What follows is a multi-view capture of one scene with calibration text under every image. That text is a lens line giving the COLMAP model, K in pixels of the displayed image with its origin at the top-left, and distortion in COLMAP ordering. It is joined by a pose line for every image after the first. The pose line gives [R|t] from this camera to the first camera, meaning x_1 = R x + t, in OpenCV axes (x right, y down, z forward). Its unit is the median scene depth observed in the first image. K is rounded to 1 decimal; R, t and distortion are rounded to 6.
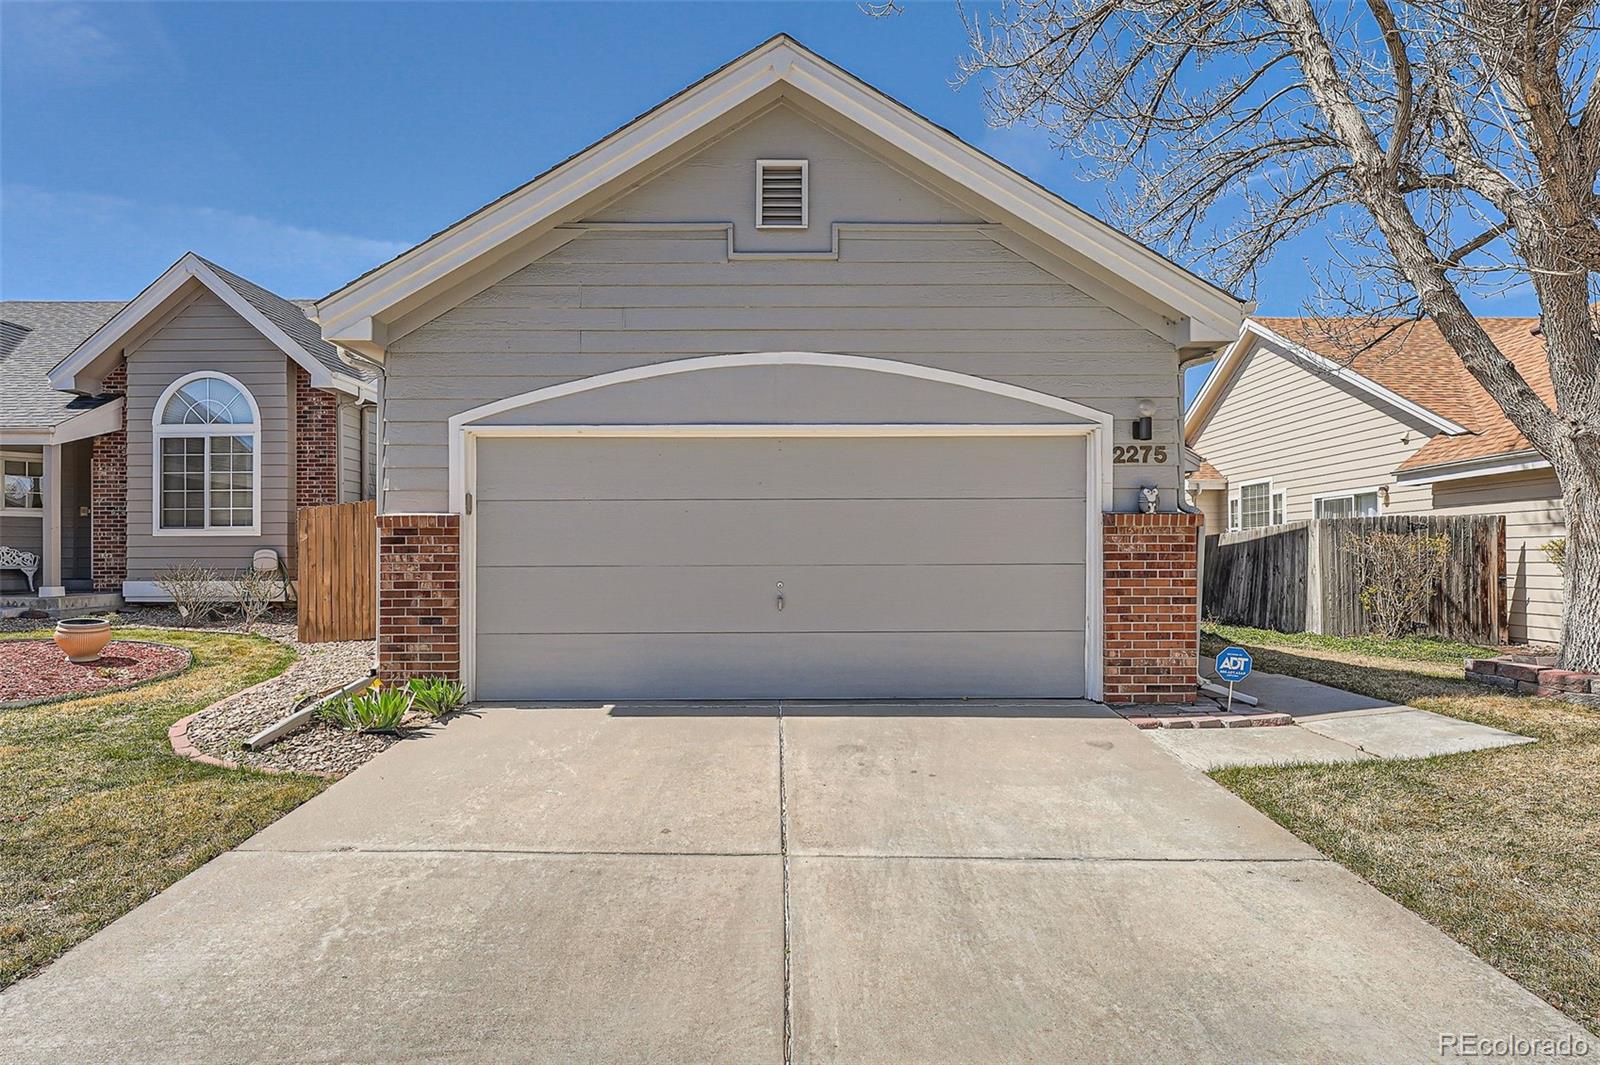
lens RADIAL K [[787.1, 0, 796.9], [0, 787.1, 546.2], [0, 0, 1]] dist [0.002290, 0.000166]
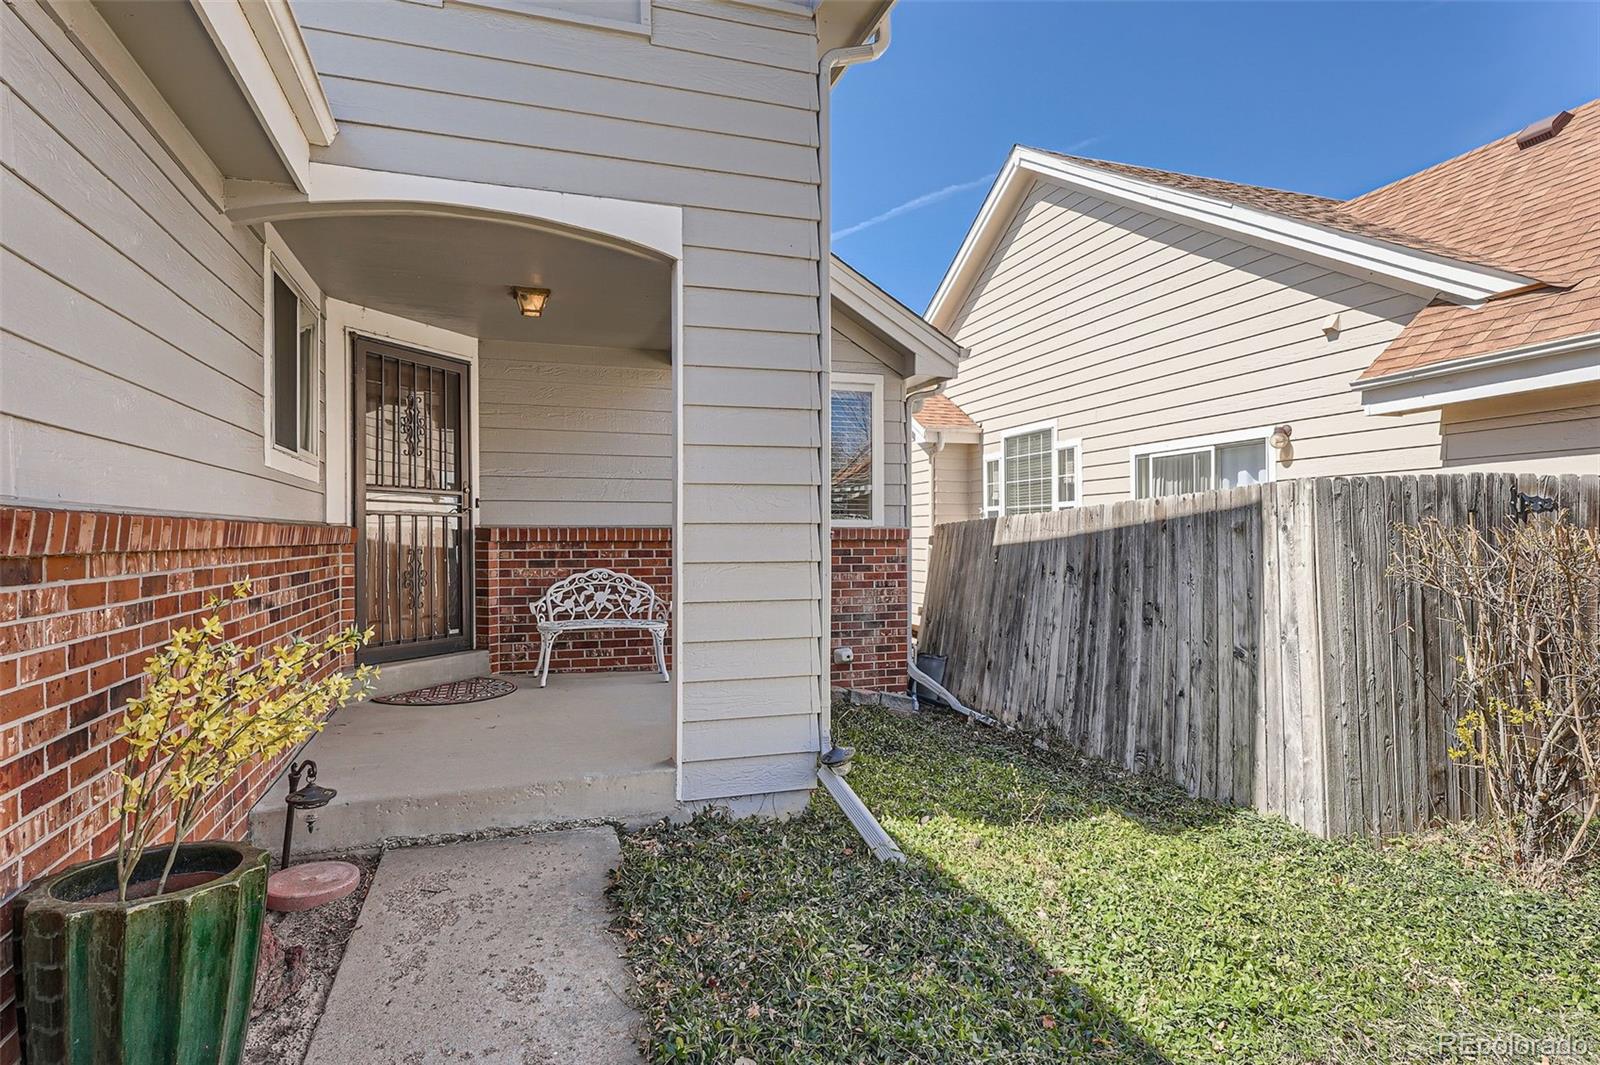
lens RADIAL K [[868.4, 0, 799.1], [0, 868.4, 527.3], [0, 0, 1]] dist [-0.000652, -0.000054]
pose [[0.944492, 0.004422, 0.328505, 0.266582], [-0.005057, 0.999987, 0.001079, -0.010350], [-0.328496, -0.002680, 0.944502, 0.569724]]
